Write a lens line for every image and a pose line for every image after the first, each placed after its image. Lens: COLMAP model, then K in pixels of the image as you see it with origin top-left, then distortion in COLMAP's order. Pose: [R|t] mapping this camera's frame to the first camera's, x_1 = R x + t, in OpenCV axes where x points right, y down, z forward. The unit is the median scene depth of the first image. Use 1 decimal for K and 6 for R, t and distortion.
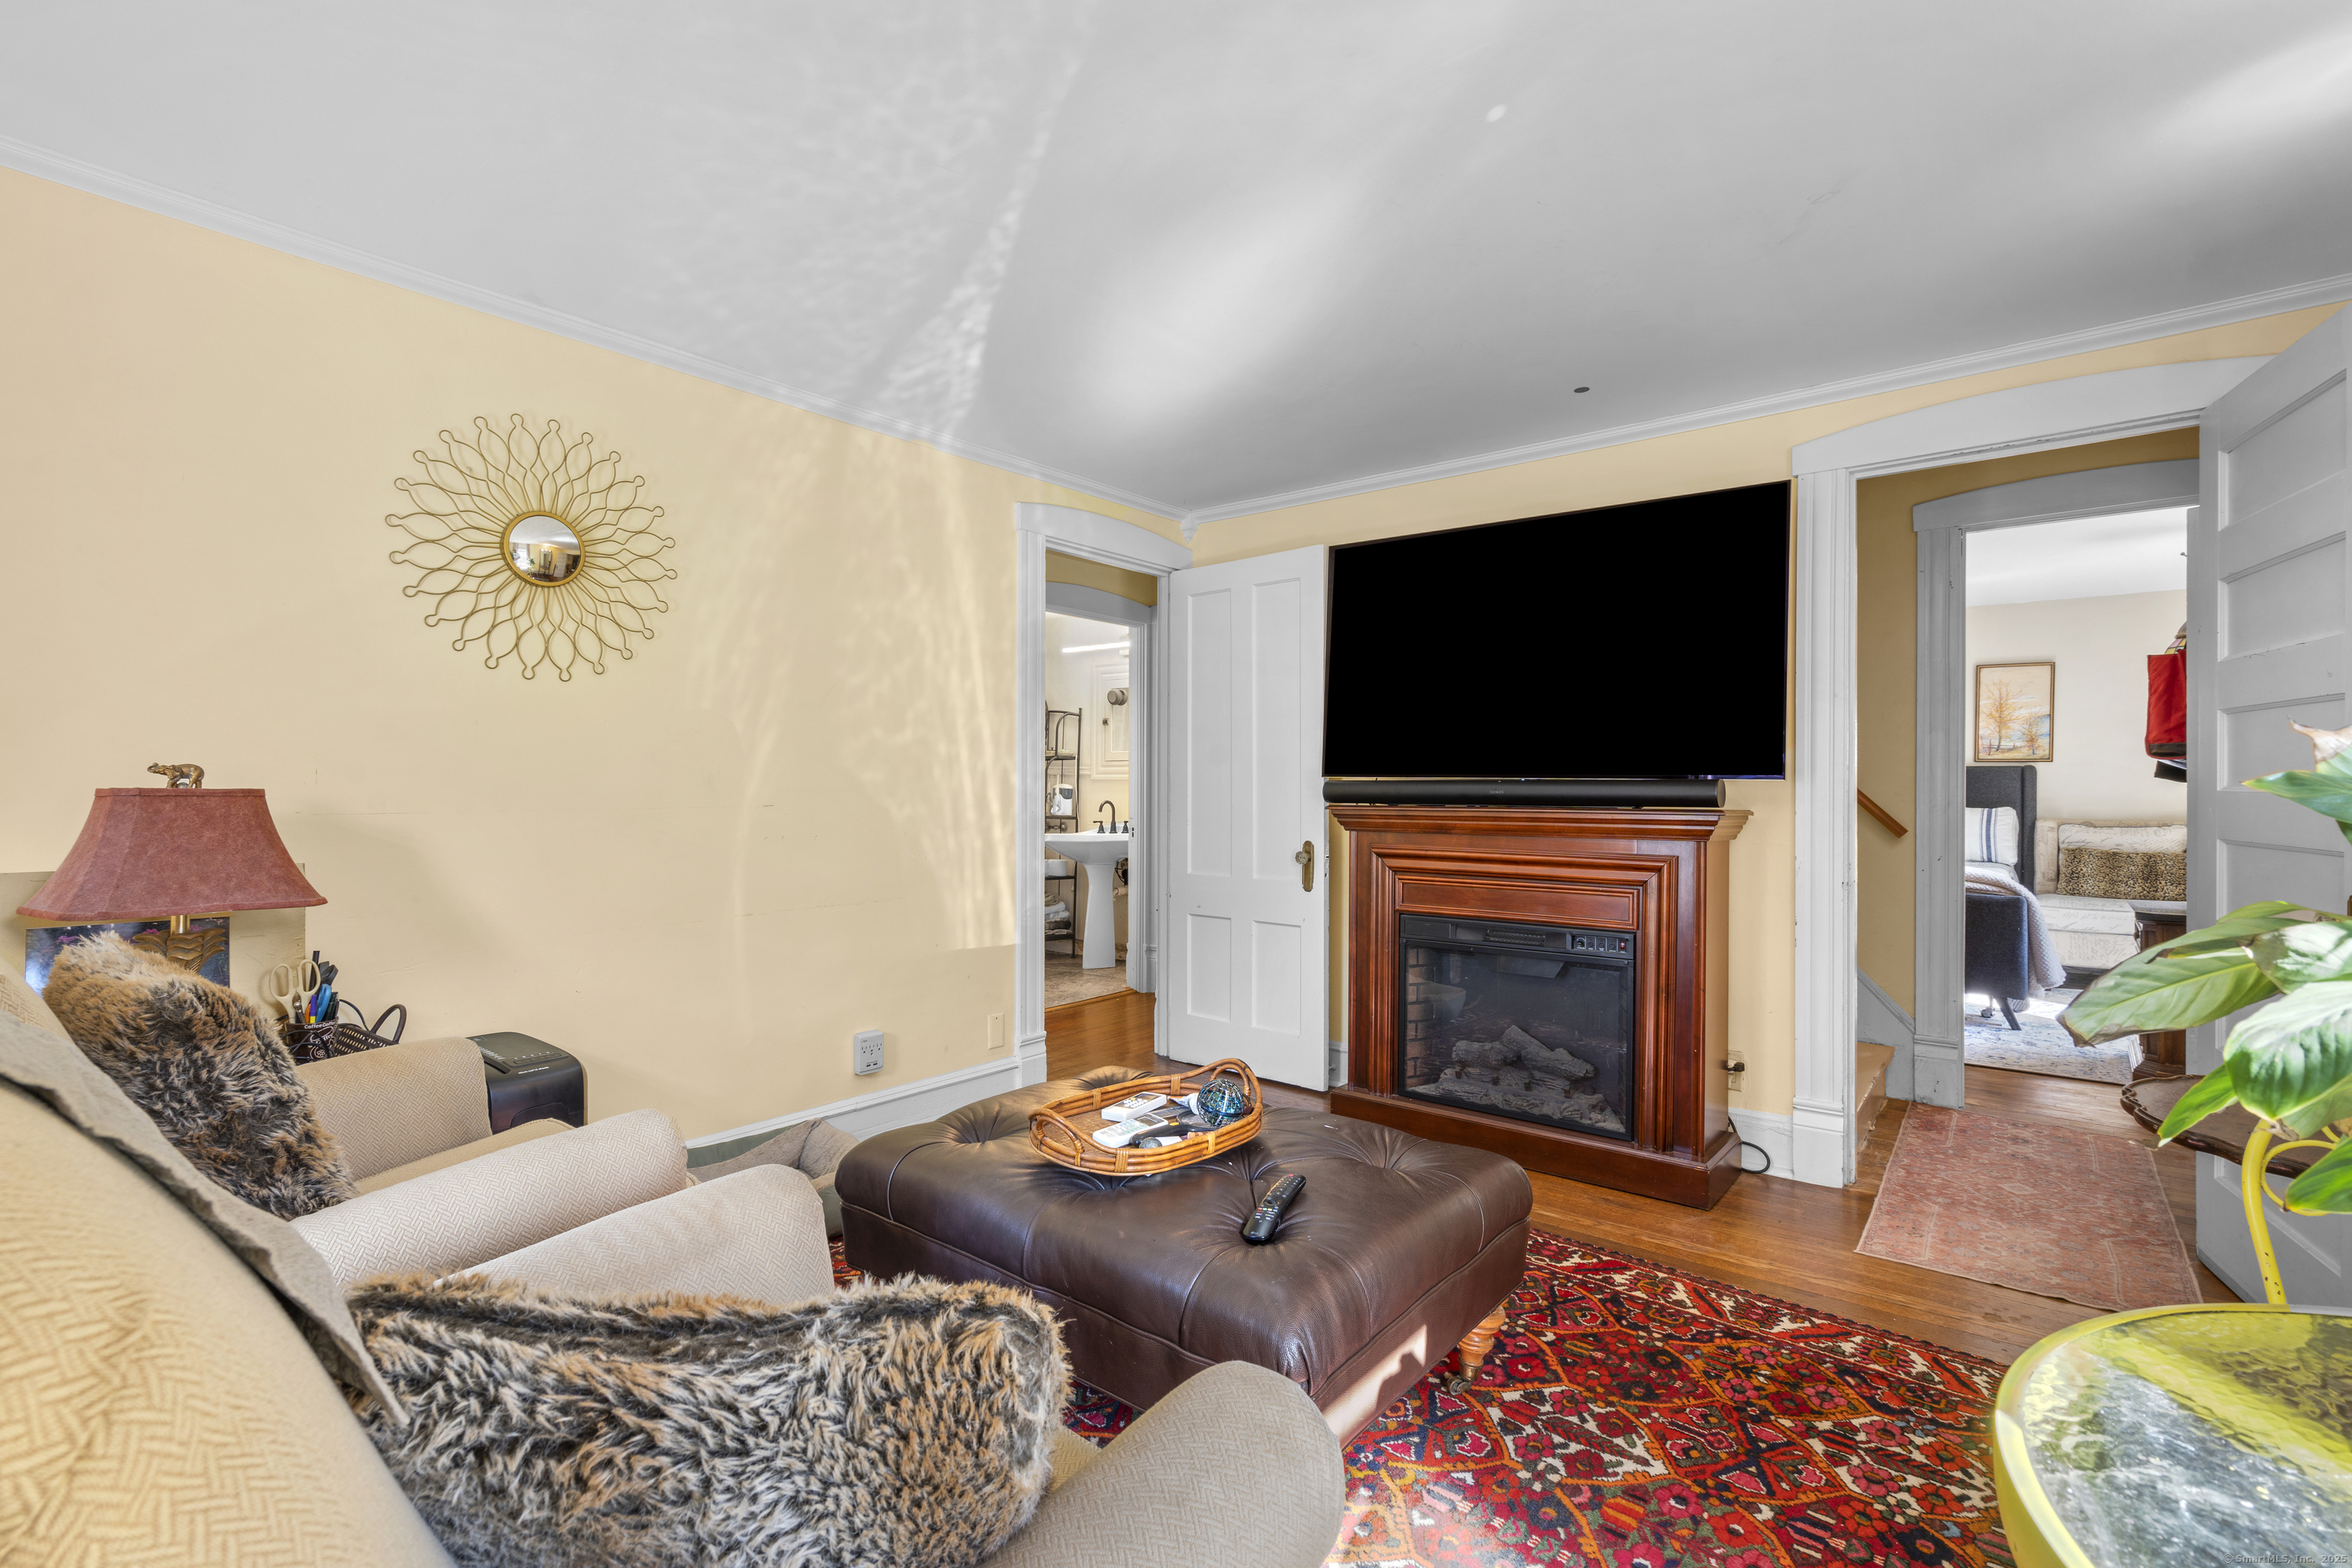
lens RADIAL K [[1074.5, 0, 1180.3], [0, 1074.5, 786.6], [0, 0, 1]] dist [-0.005605, 0.002787]
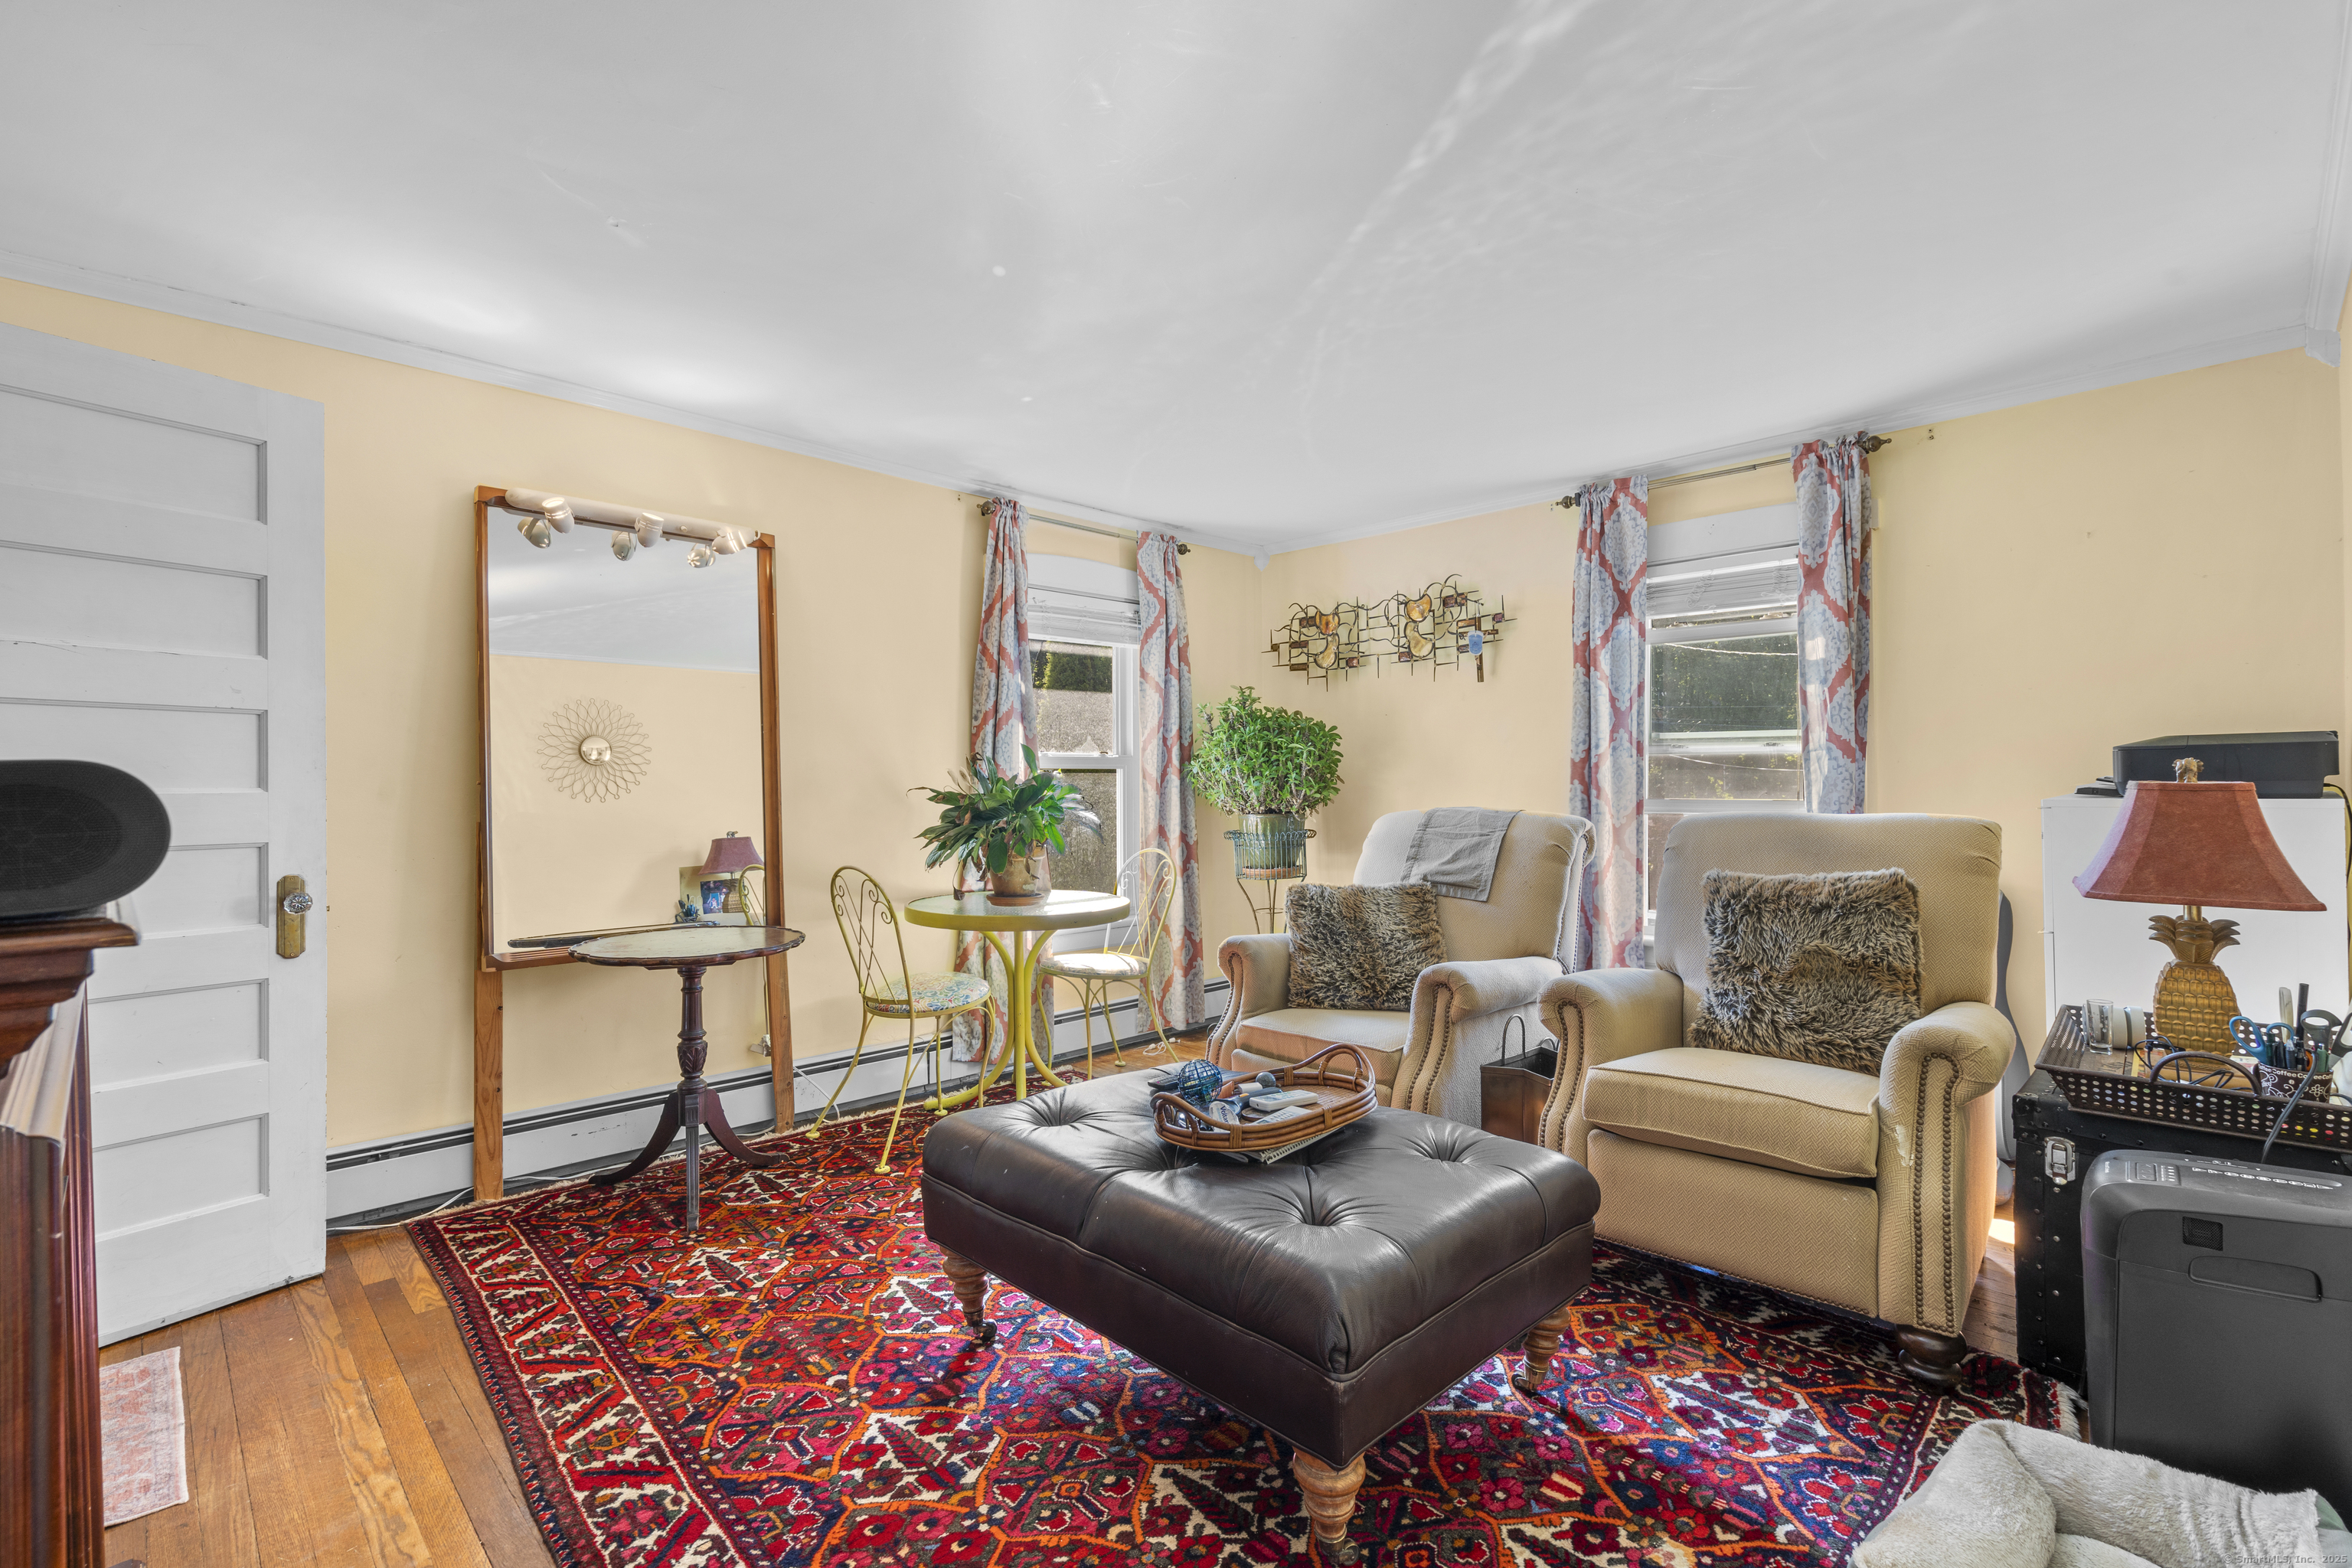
lens RADIAL K [[1074.5, 0, 1166.7], [0, 1074.5, 785.6], [0, 0, 1]] dist [-0.005605, 0.002787]
pose [[-0.992587, 0.002497, 0.121515, -0.040942], [0.003423, 0.999967, 0.007412, -0.005149], [-0.121492, 0.007773, -0.992562, 1.410975]]
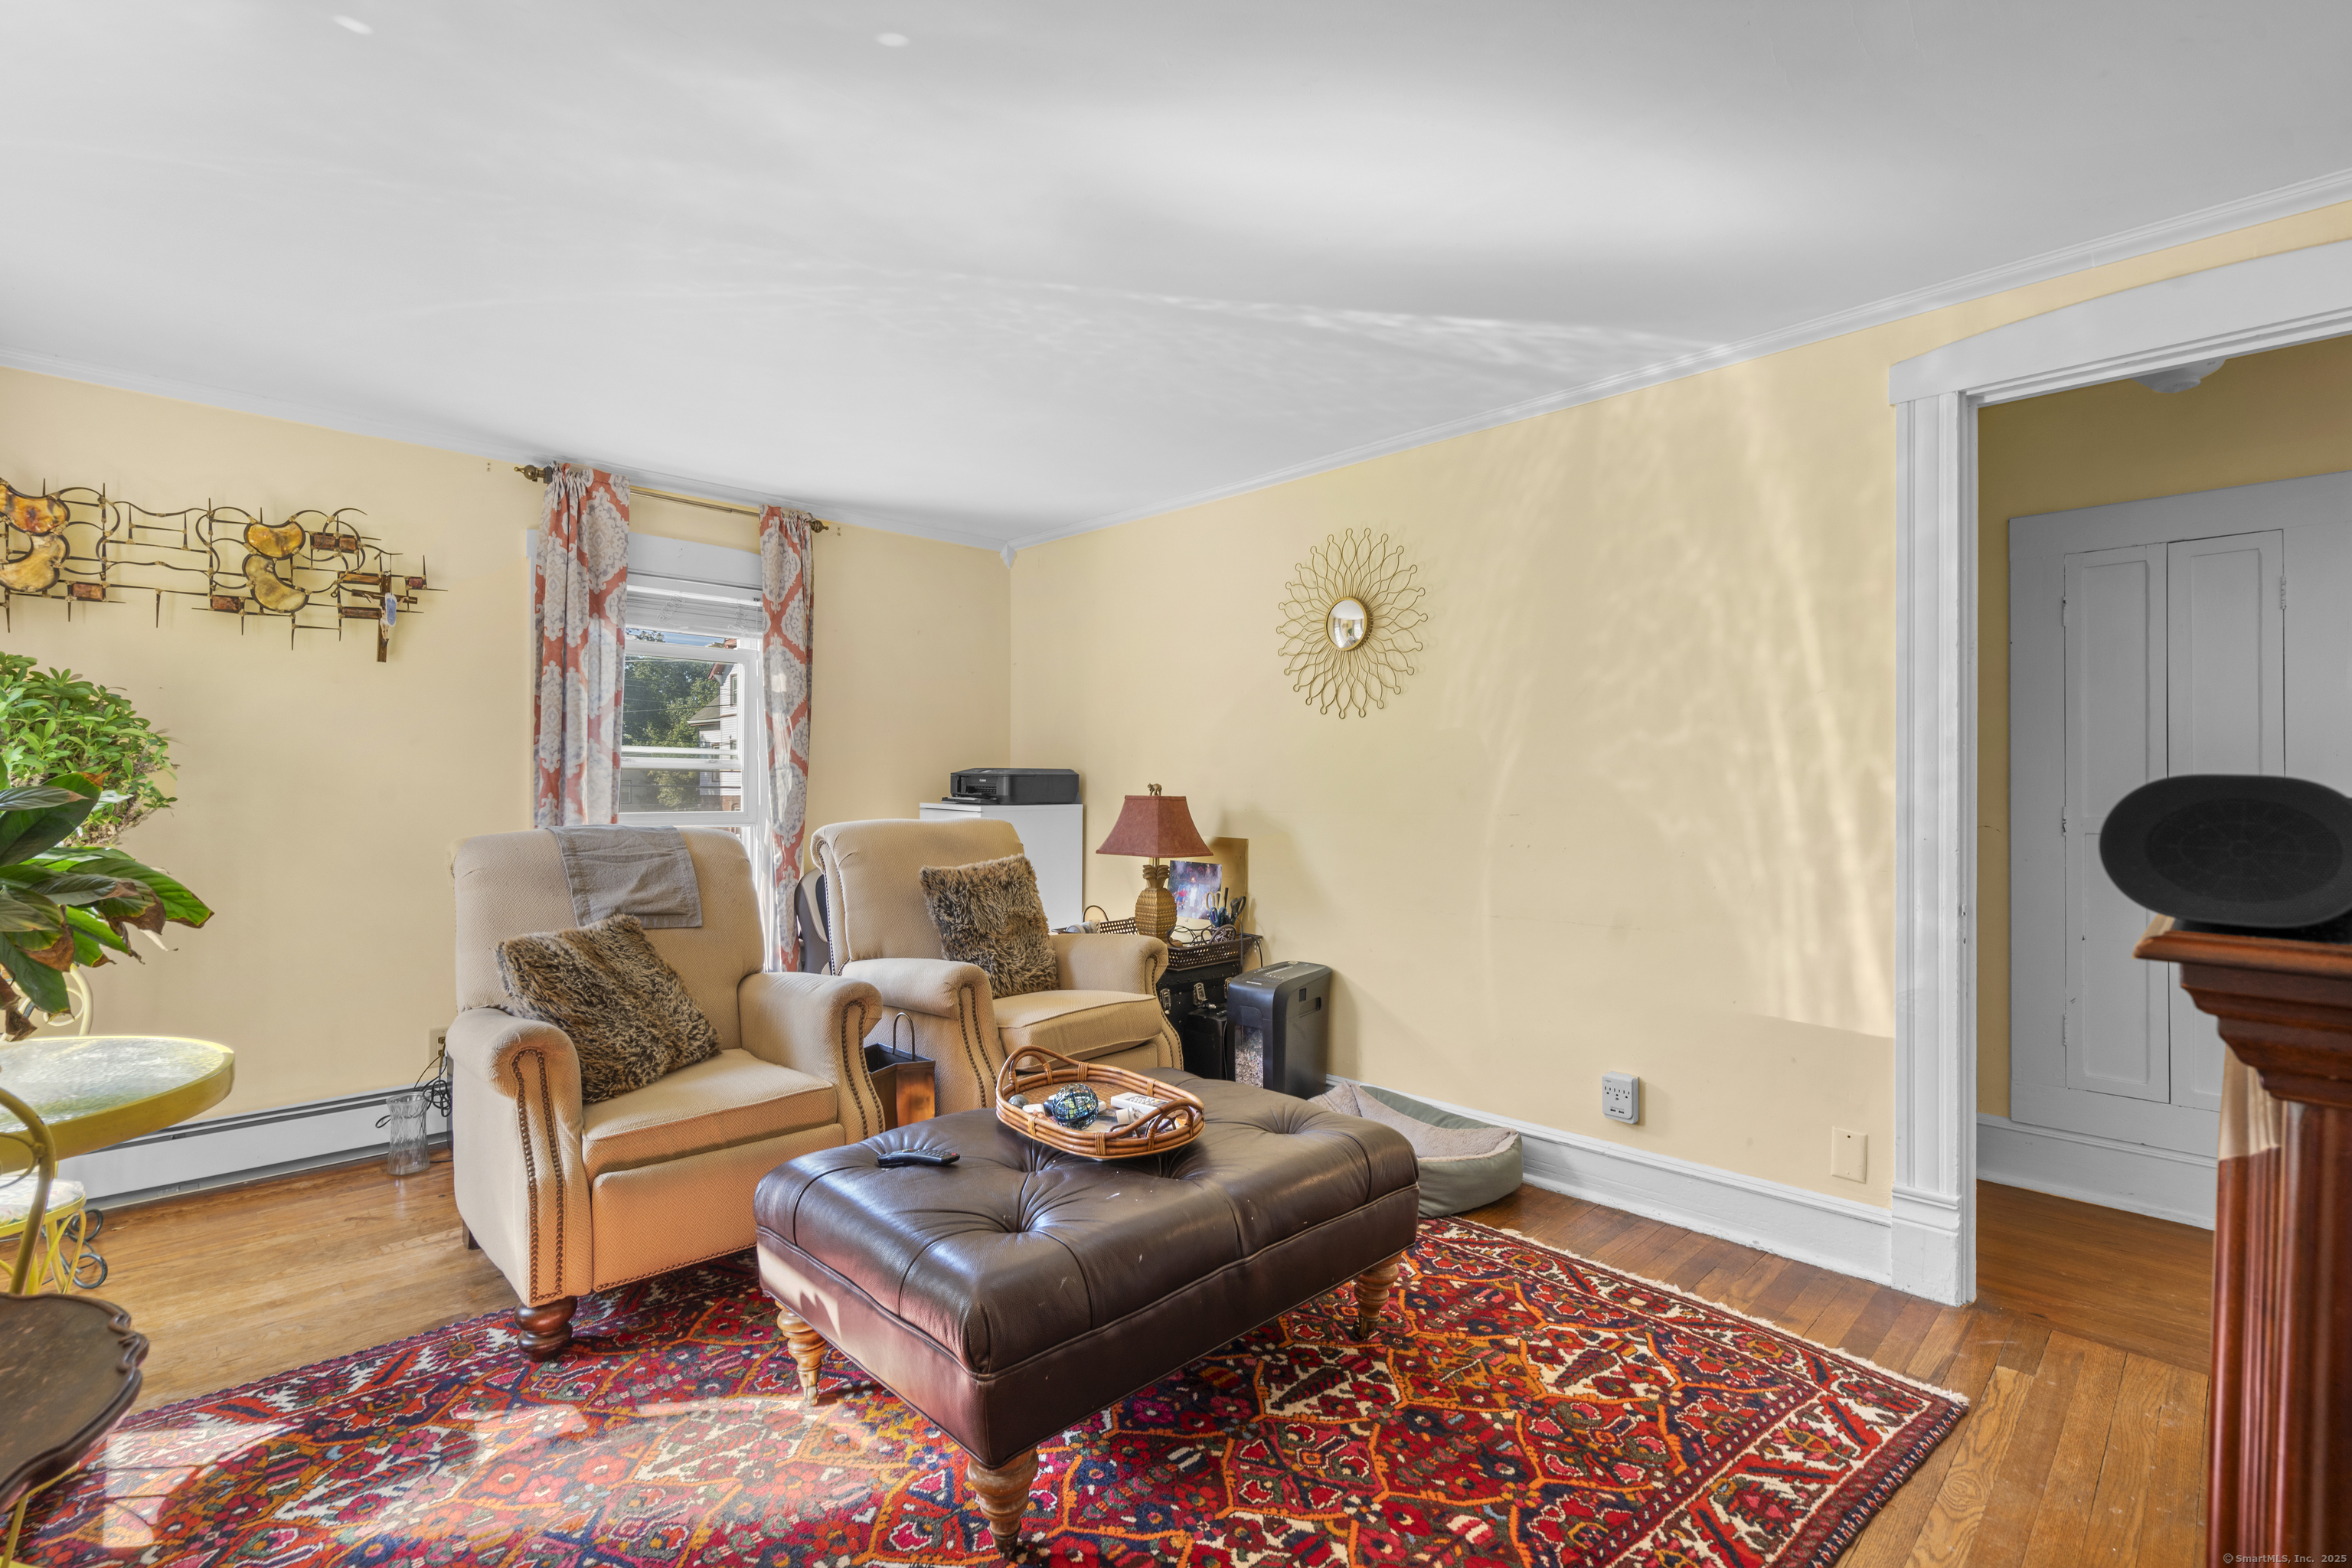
lens RADIAL K [[1074.5, 0, 1171.3], [0, 1074.5, 785.7], [0, 0, 1]] dist [-0.005605, 0.002787]
pose [[-0.117291, -0.007329, -0.993071, 0.714607], [-0.002889, 0.999971, -0.007039, -0.001845], [0.993093, 0.002043, -0.117309, 0.829529]]
